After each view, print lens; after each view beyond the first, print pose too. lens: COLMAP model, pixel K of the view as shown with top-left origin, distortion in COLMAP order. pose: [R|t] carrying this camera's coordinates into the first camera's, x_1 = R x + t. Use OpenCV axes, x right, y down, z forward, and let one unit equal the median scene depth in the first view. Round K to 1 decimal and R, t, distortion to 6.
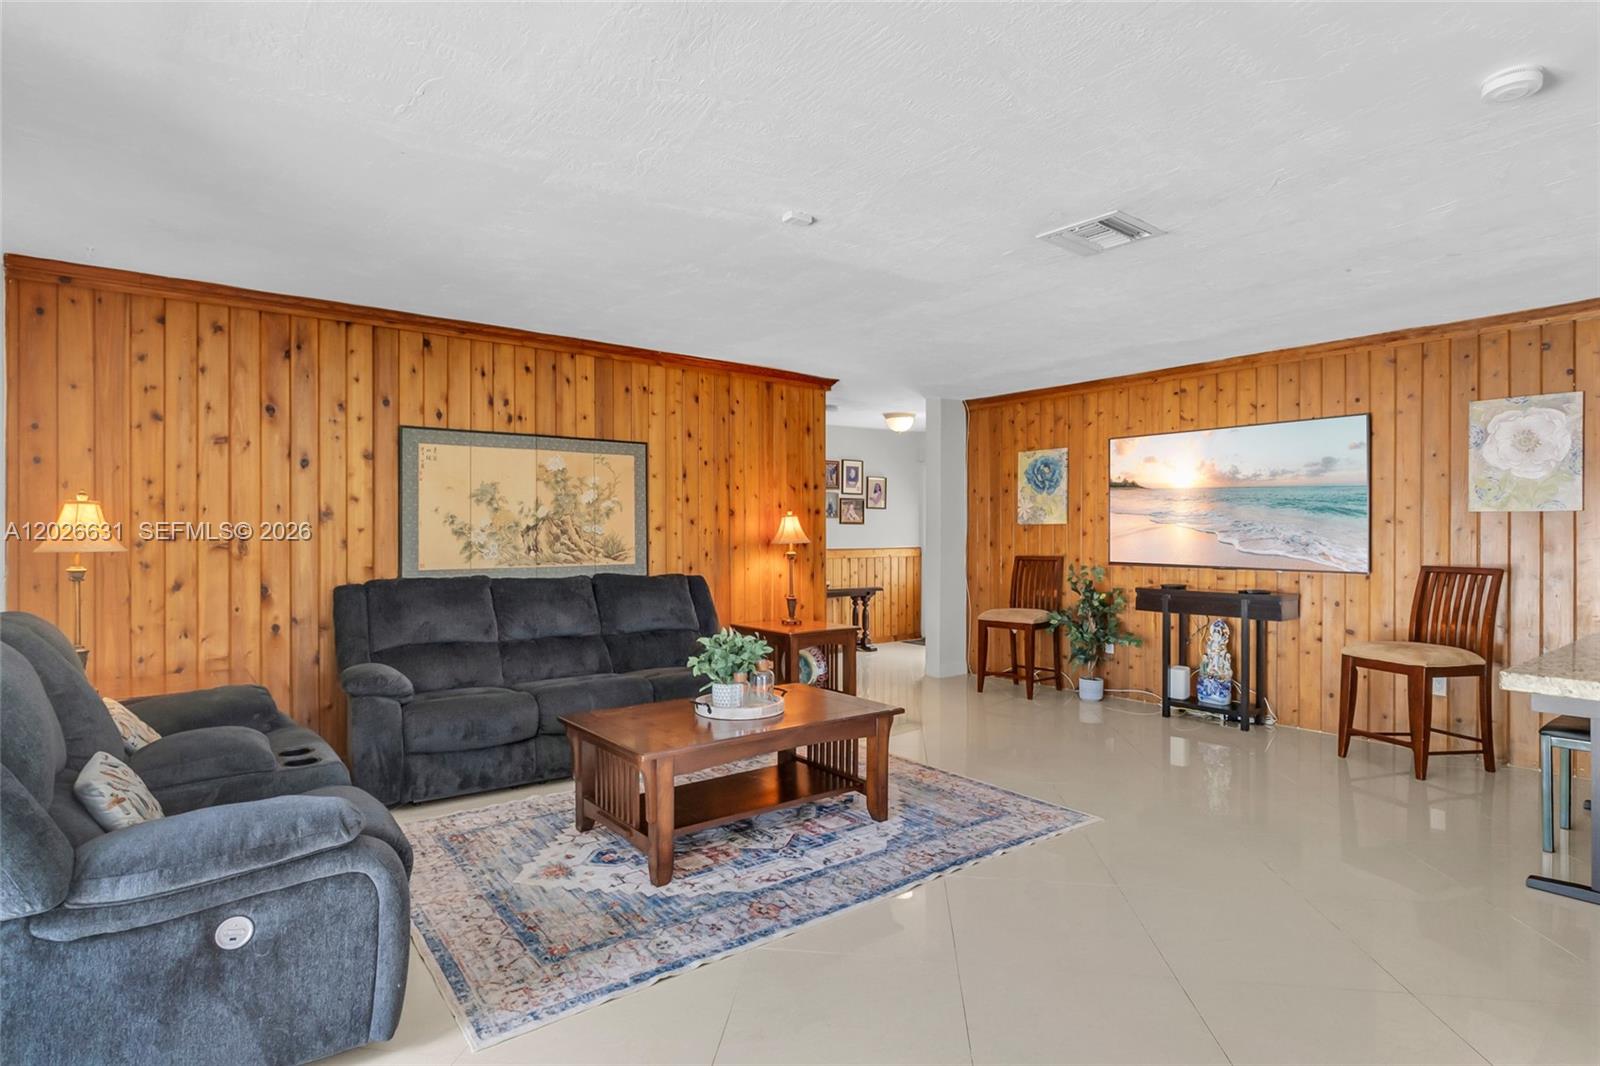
lens RADIAL K [[838.7, 0, 797.7], [0, 838.7, 530.6], [0, 0, 1]] dist [0.003418, 0.000700]
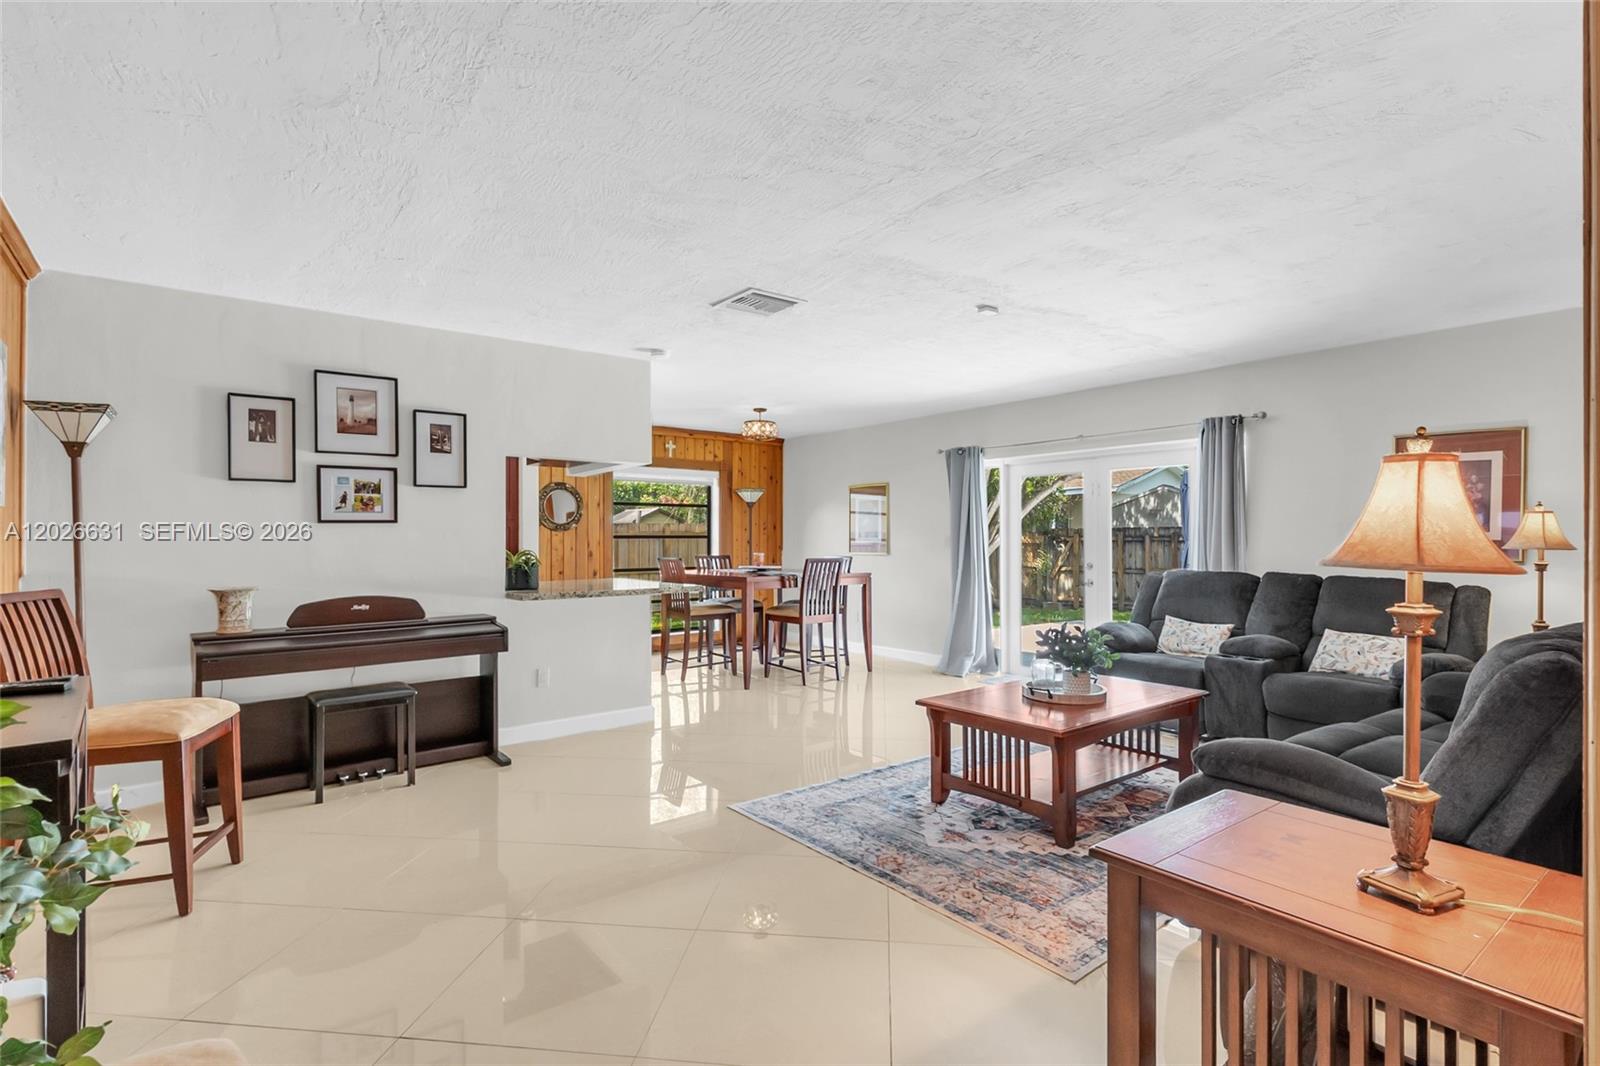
lens RADIAL K [[778.0, 0, 793.8], [0, 778.0, 540.4], [0, 0, 1]] dist [0.004419, 0.000132]
pose [[-0.999997, -0.002289, 0.001155, 0.244020], [-0.002289, 0.999997, -0.000015, 0.006864], [-0.001155, -0.000017, -0.999999, 1.722882]]
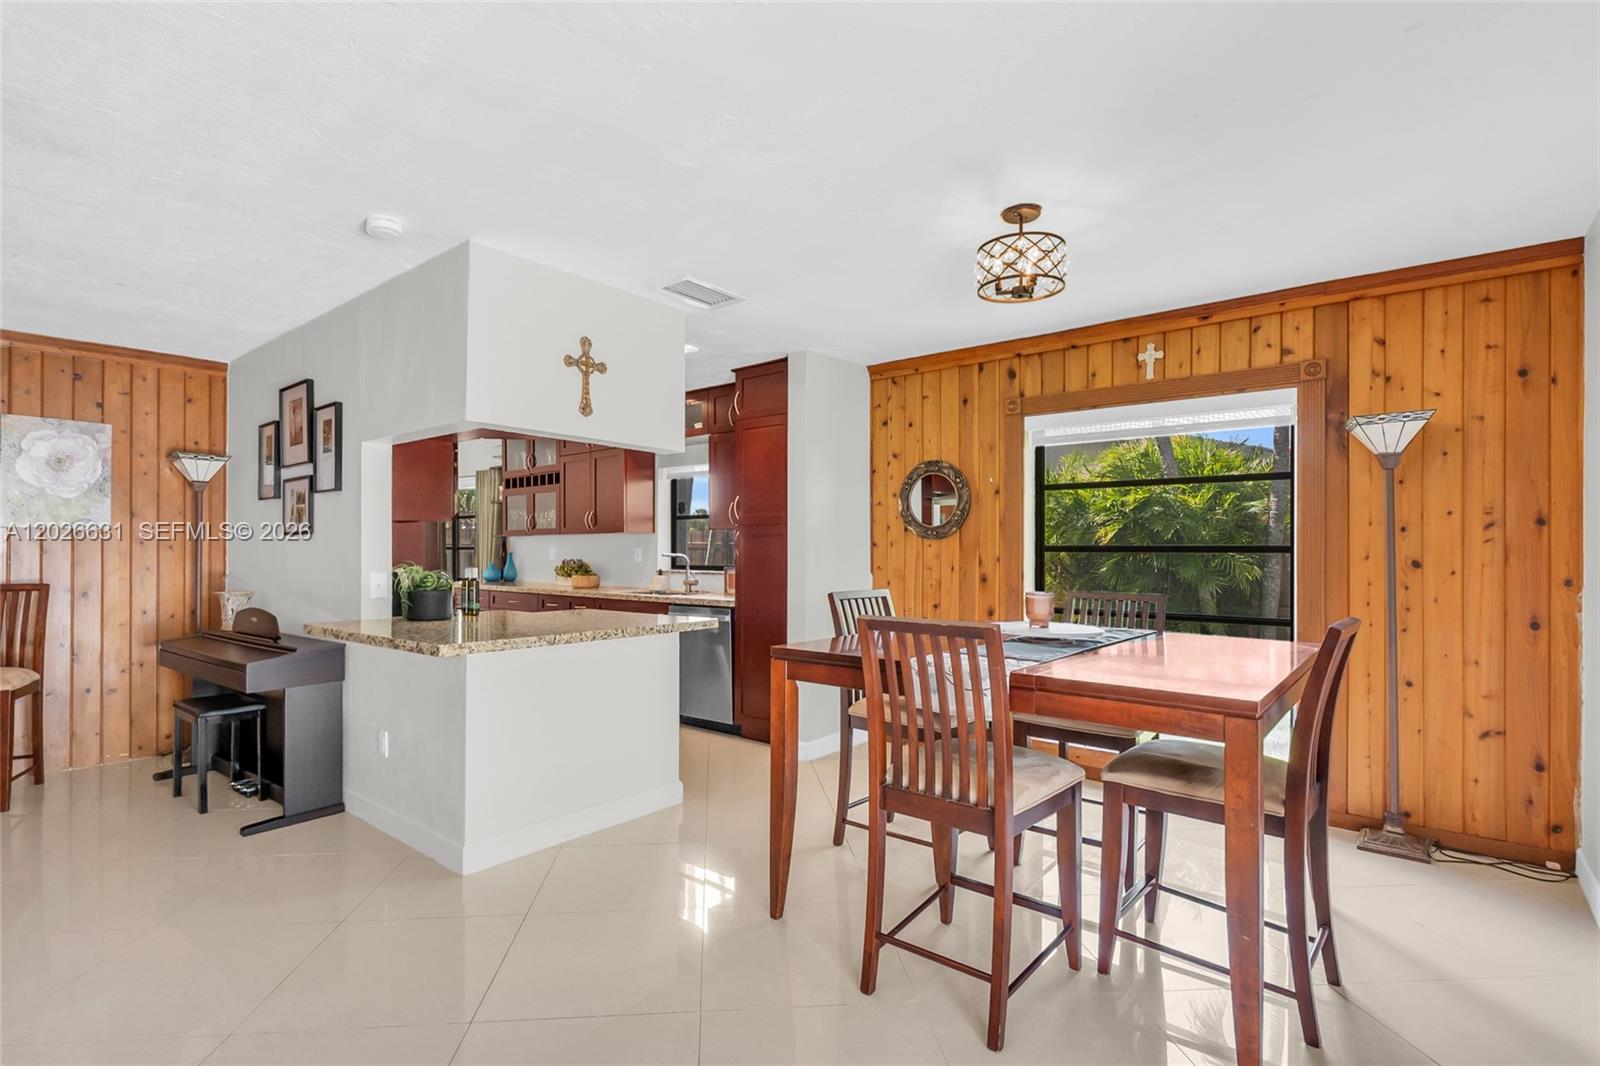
lens RADIAL K [[778.0, 0, 789.8], [0, 778.0, 535.2], [0, 0, 1]] dist [0.004419, 0.000132]
pose [[-0.208866, 0.012384, 0.977866, -0.276101], [-0.003720, 0.999903, -0.013457, -0.004243], [-0.977937, -0.006449, -0.208799, 0.301963]]
